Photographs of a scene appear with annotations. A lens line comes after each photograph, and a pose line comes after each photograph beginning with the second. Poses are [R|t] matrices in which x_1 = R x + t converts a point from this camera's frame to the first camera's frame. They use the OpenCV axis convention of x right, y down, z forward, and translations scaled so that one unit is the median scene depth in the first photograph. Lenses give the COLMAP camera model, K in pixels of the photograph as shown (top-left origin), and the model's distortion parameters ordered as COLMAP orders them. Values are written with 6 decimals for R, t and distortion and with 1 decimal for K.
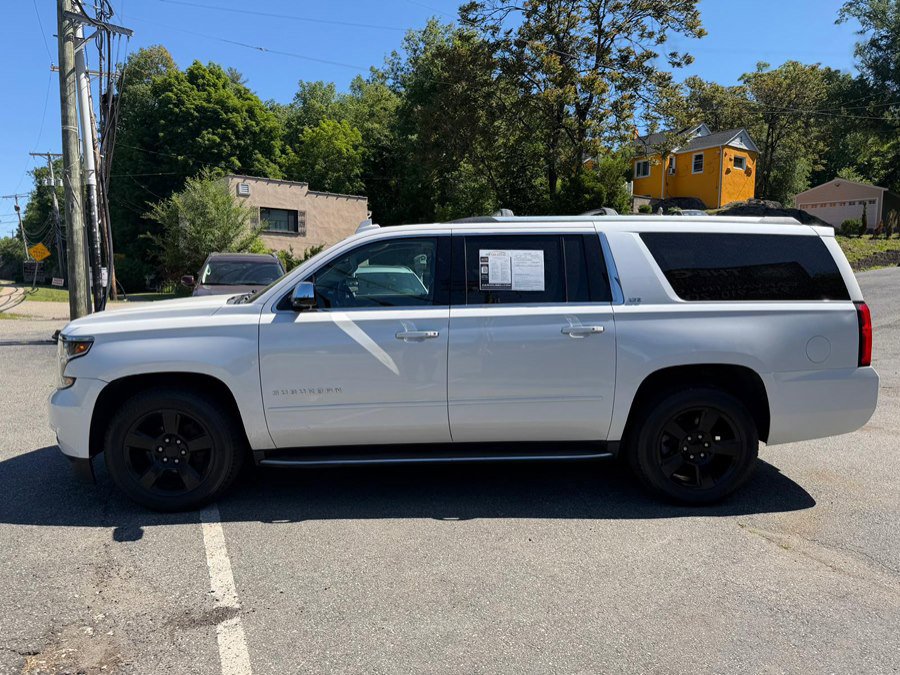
lens RADIAL K [[644.9, 0, 456.7], [0, 644.9, 333.6], [0, 0, 1]] dist [0.013289, -0.028713]
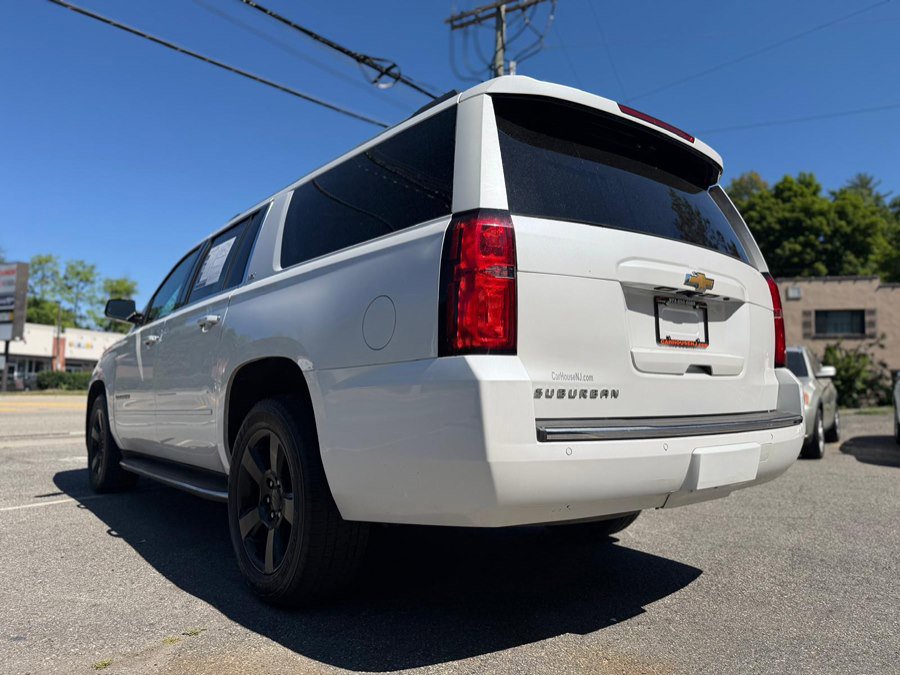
lens RADIAL K [[644.9, 0, 448.4], [0, 644.9, 336.7], [0, 0, 1]] dist [0.013289, -0.028713]
pose [[0.582111, -0.077418, -0.809415, 0.085655], [-0.077364, 0.985667, -0.149915, 0.009150], [0.809420, 0.149887, 0.567779, 0.066754]]
